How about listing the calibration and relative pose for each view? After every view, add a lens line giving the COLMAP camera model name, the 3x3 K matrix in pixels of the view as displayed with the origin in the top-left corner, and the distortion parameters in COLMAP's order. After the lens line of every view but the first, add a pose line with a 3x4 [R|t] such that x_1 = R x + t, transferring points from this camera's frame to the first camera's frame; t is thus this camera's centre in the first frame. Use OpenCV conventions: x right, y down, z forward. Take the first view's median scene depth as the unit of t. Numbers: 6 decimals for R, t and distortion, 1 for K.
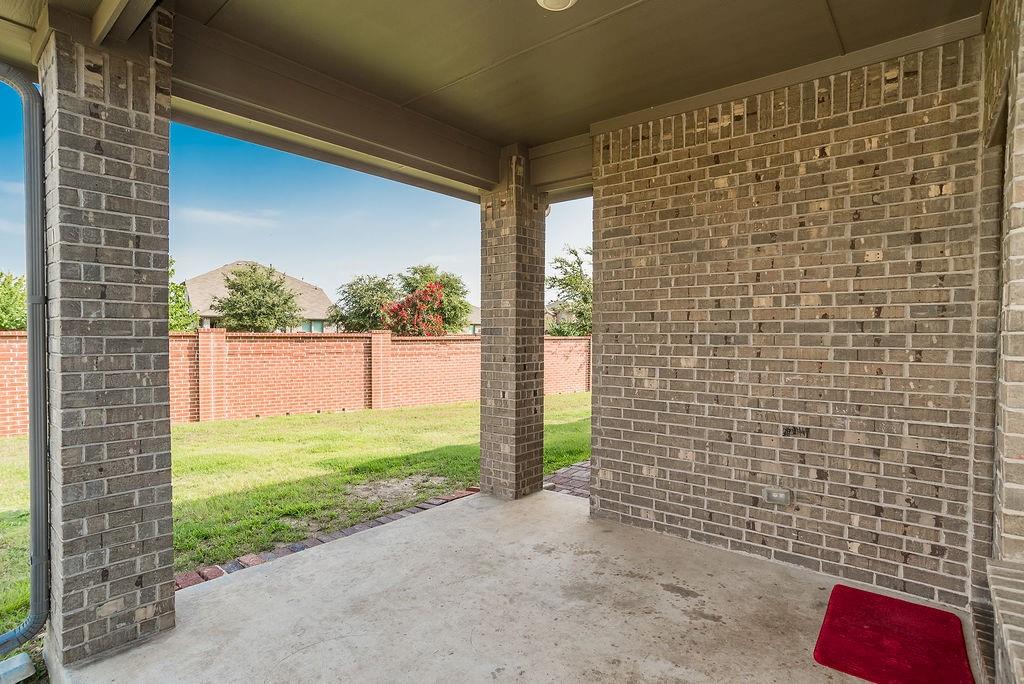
lens RADIAL K [[529.3, 0, 506.9], [0, 529.3, 341.4], [0, 0, 1]] dist [-0.021734, 0.009771]
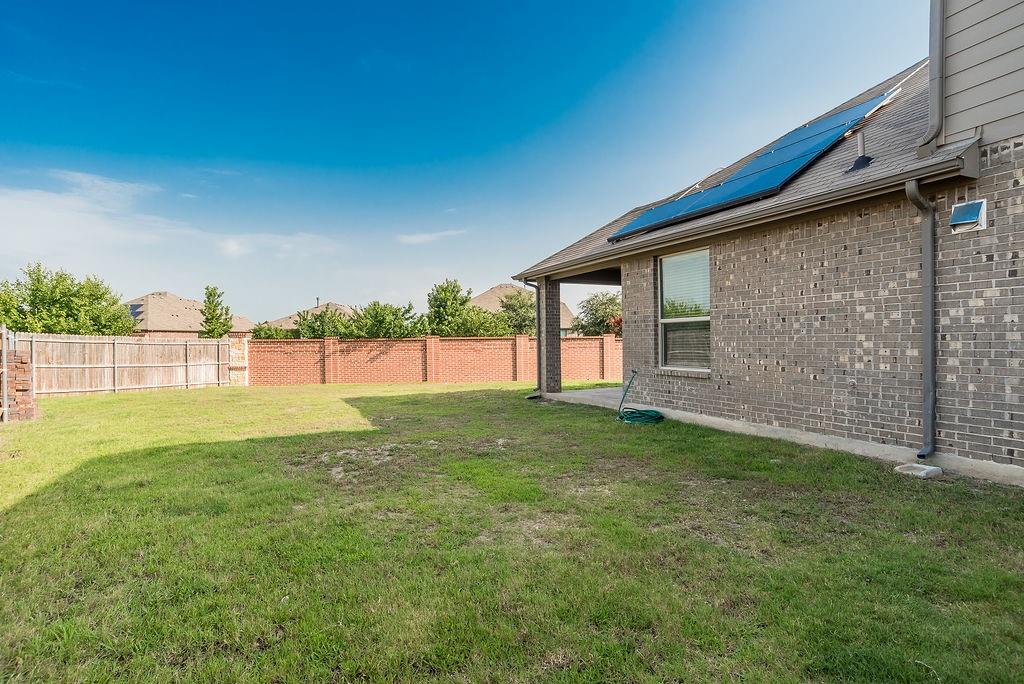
lens RADIAL K [[529.3, 0, 509.5], [0, 529.3, 341.1], [0, 0, 1]] dist [-0.021734, 0.009771]
pose [[0.907838, -0.015914, -0.419018, 0.067334], [0.009912, 0.999815, -0.016497, 0.009694], [0.419203, 0.010823, 0.907828, -0.248163]]
